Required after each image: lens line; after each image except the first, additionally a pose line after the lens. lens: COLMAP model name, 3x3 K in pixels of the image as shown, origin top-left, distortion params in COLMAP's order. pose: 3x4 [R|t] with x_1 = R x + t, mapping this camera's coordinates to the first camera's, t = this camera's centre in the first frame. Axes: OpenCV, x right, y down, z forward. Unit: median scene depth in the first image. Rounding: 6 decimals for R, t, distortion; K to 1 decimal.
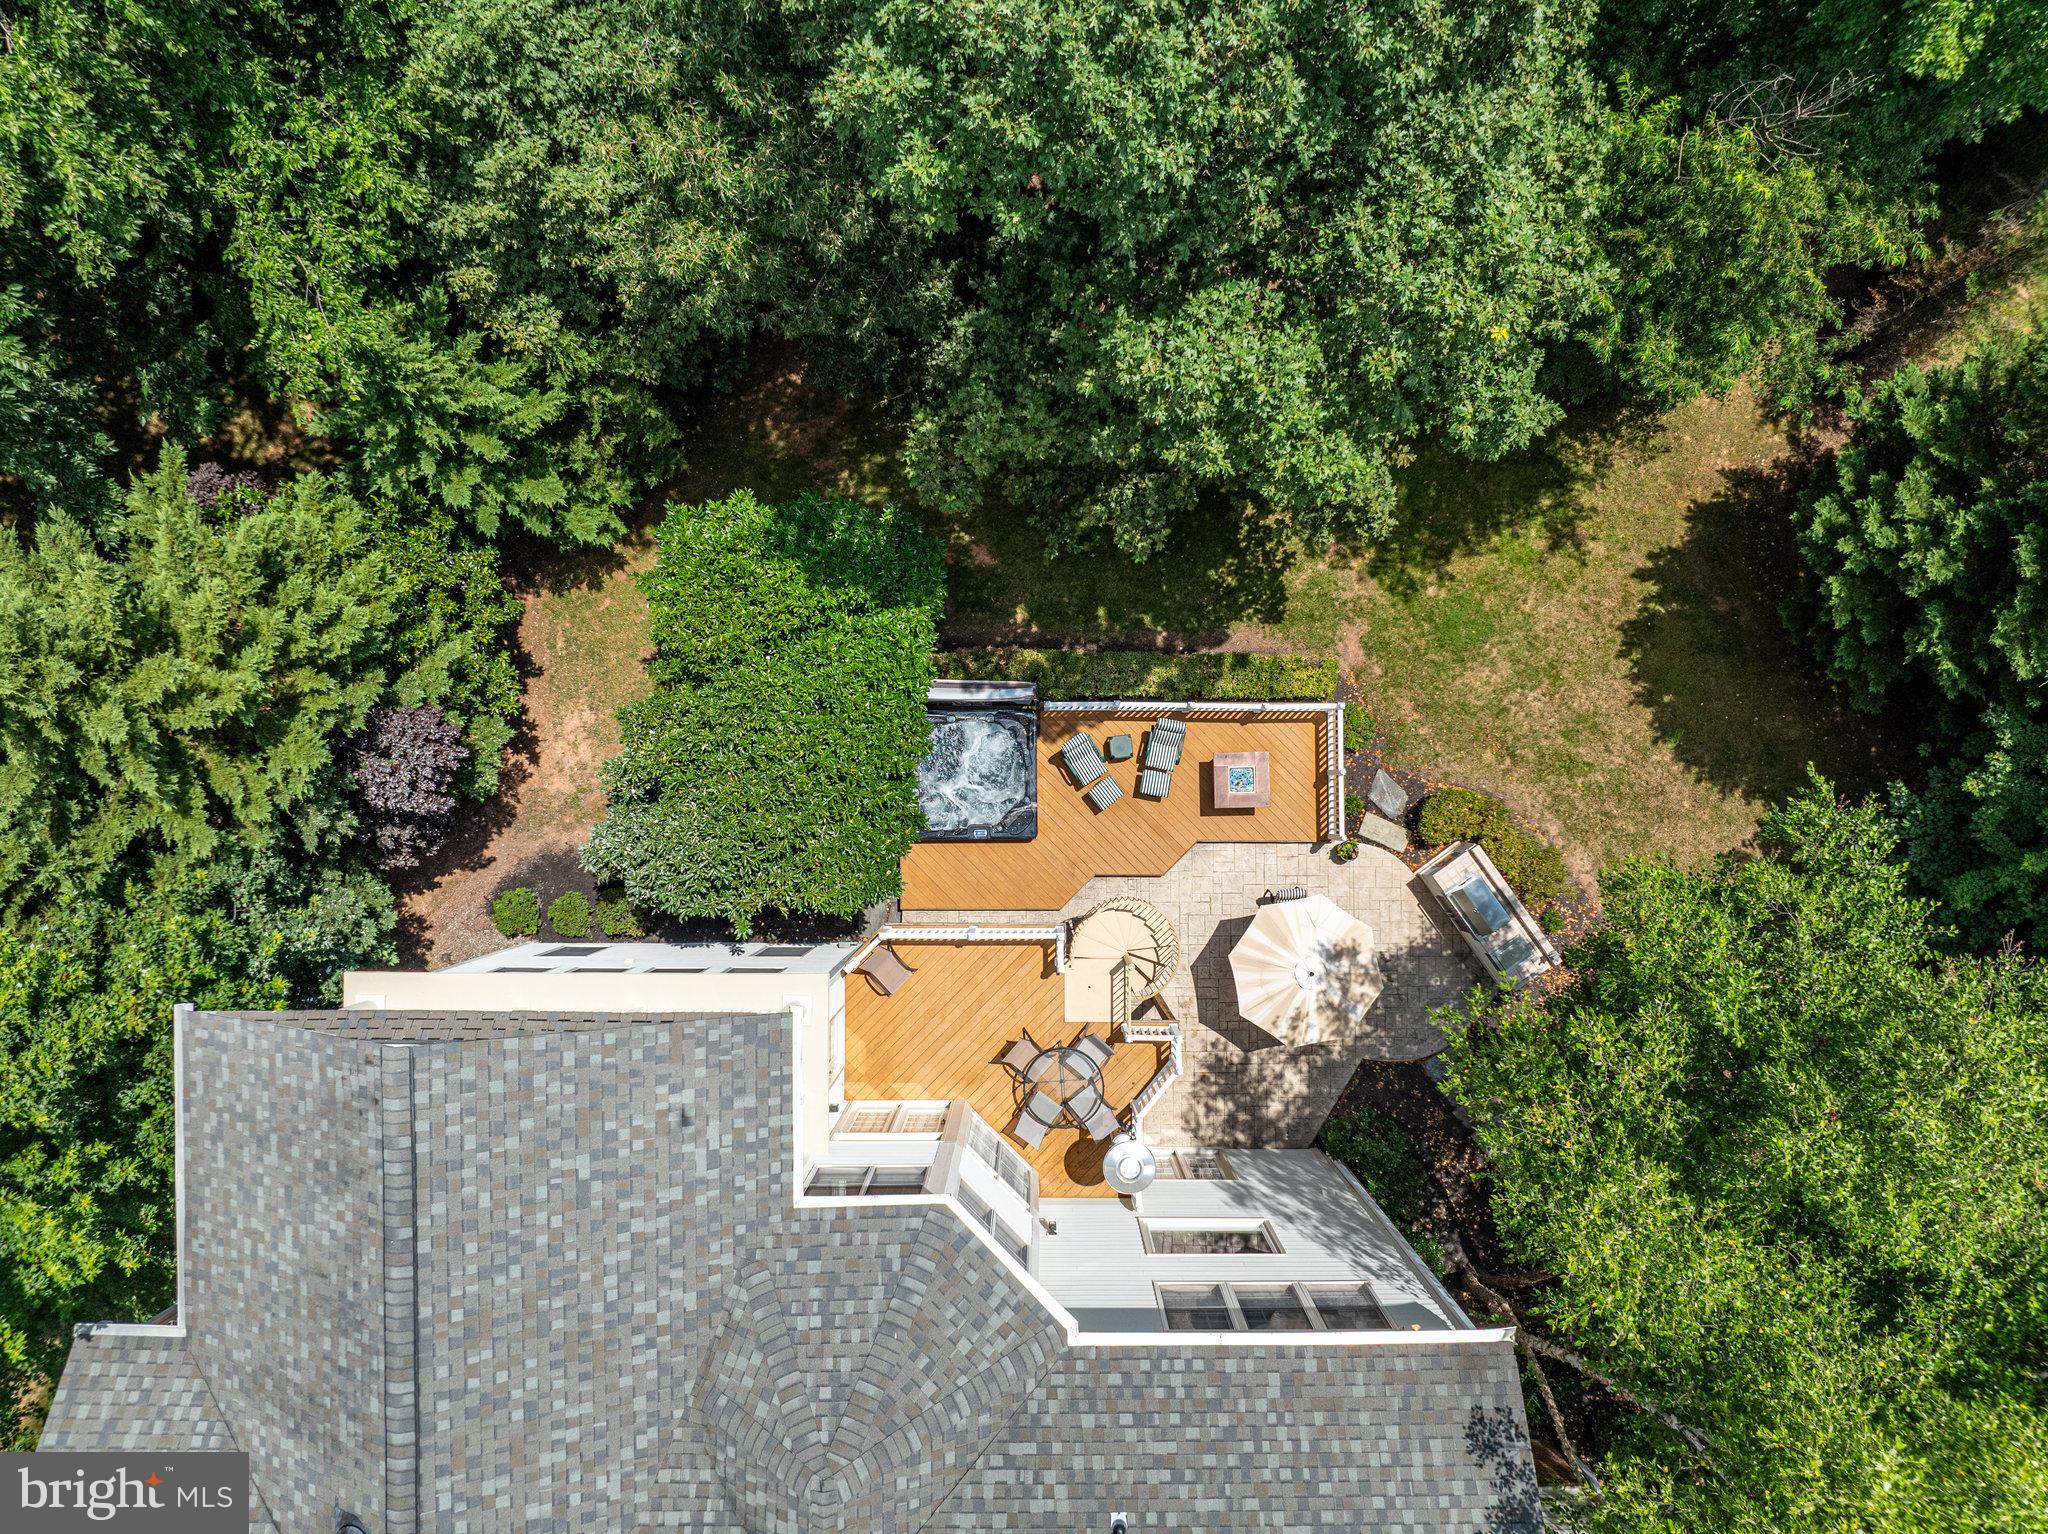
lens RADIAL K [[1500.9, 0, 1024.0], [0, 1500.9, 767.0], [0, 0, 1]] dist [0.074068, -0.000323]
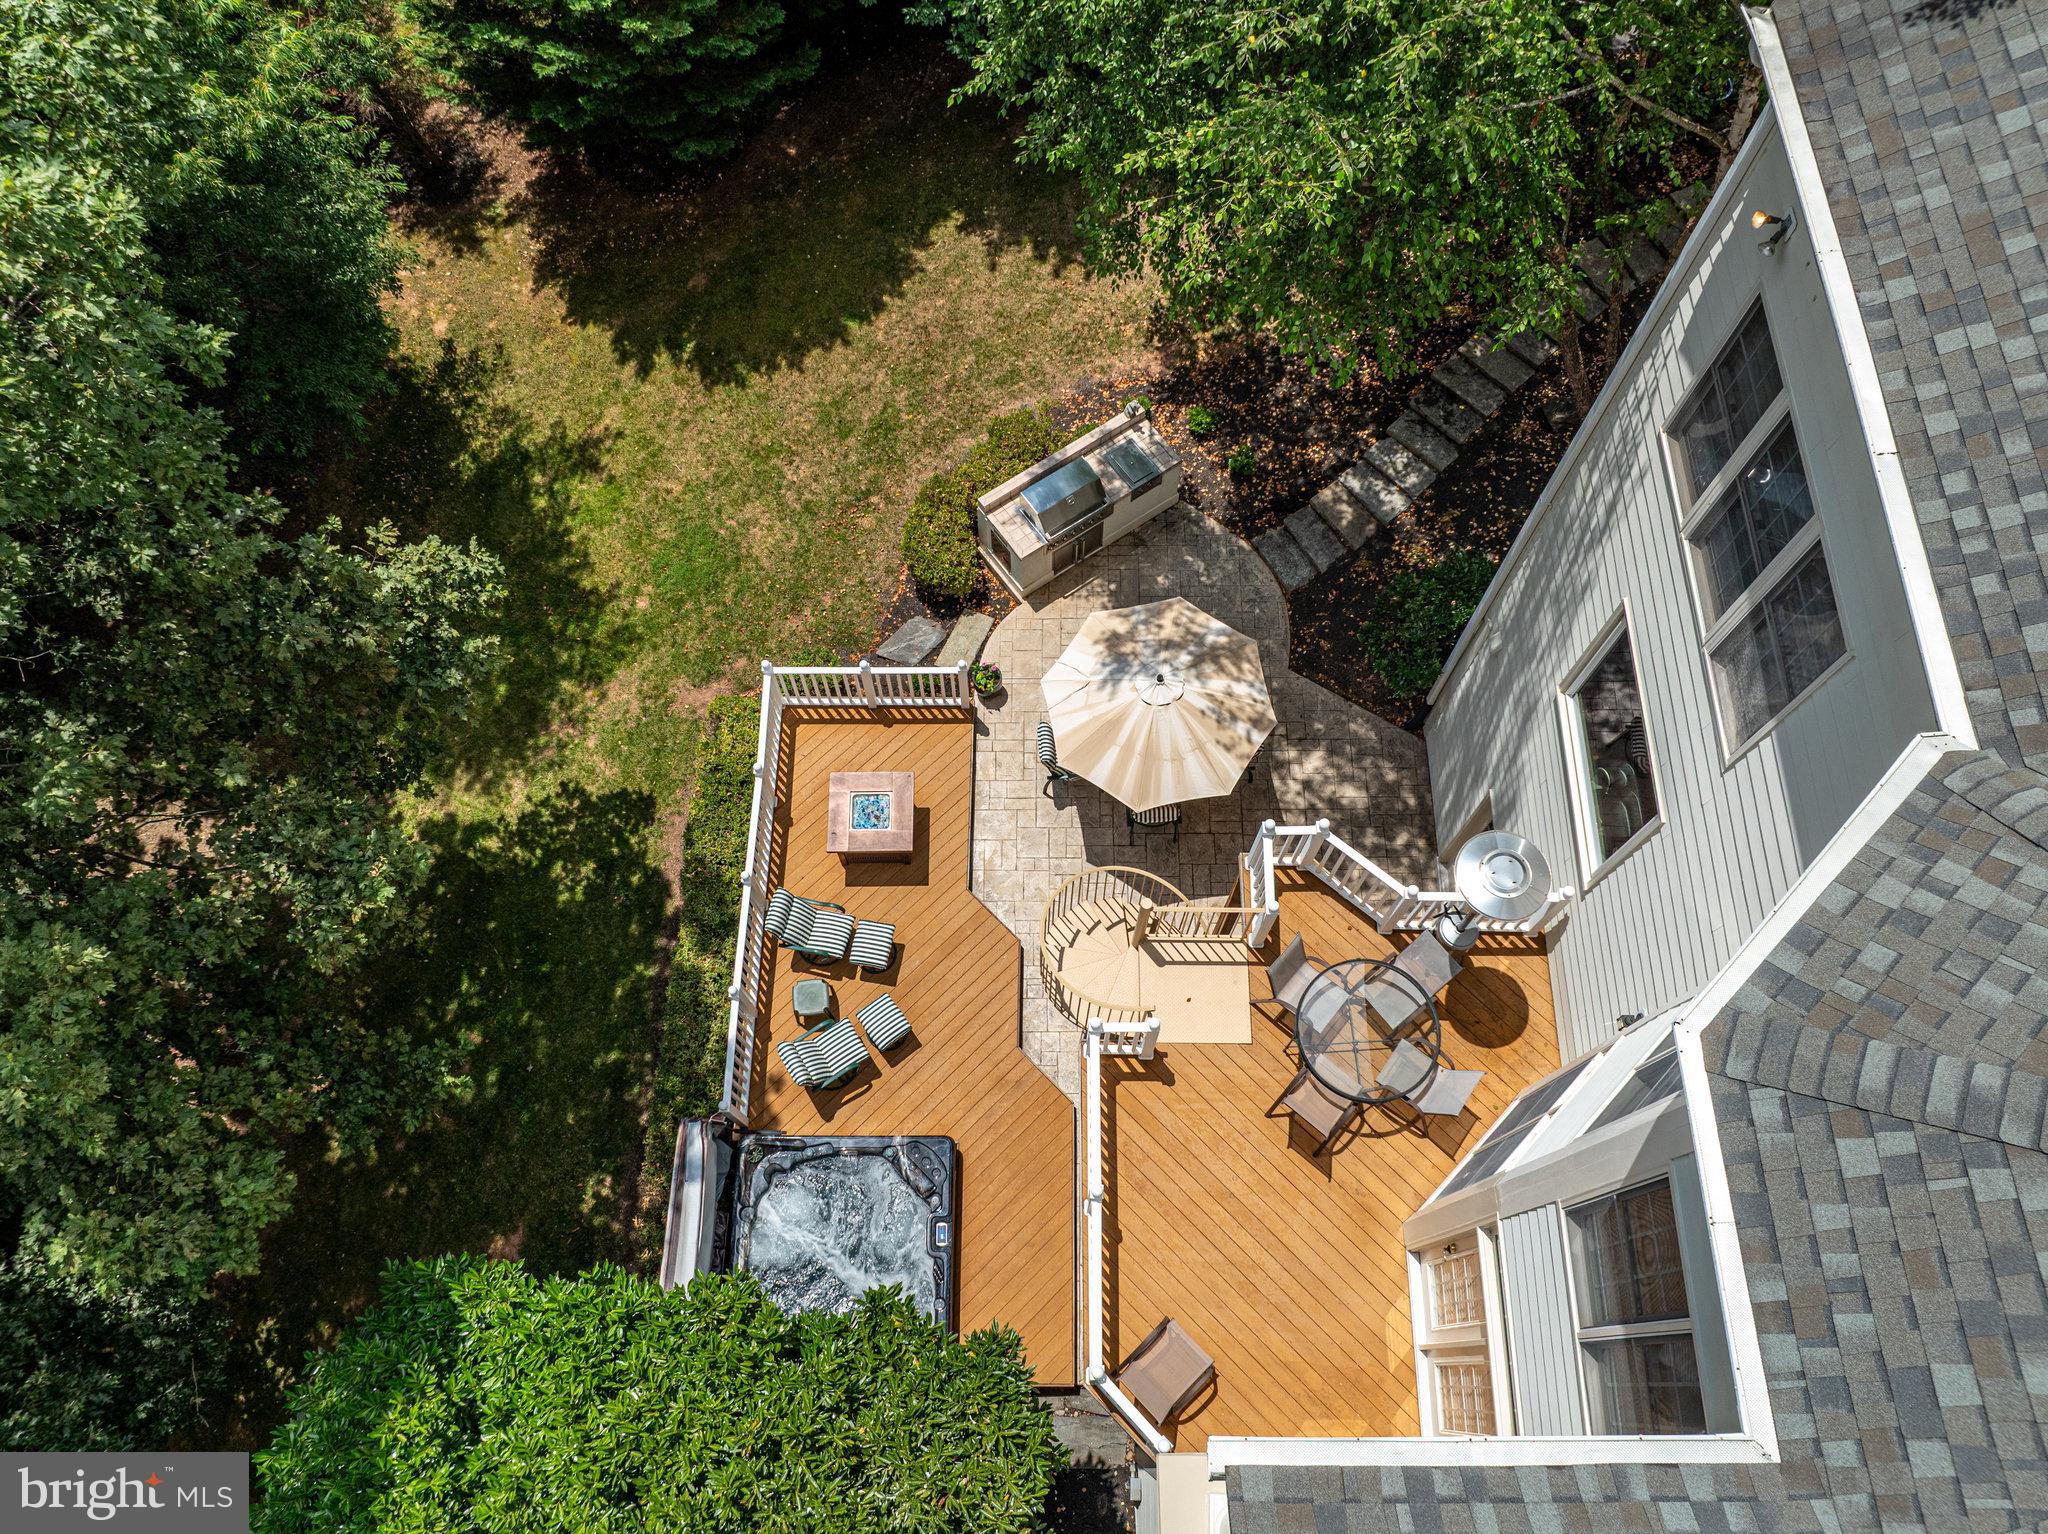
lens RADIAL K [[1500.9, 0, 1024.0], [0, 1500.9, 767.0], [0, 0, 1]] dist [0.074068, -0.000323]
pose [[0.006775, -0.916931, 0.398989, -0.096542], [0.999957, 0.008720, 0.003059, 0.072147], [-0.006284, 0.398951, 0.916951, 0.390382]]
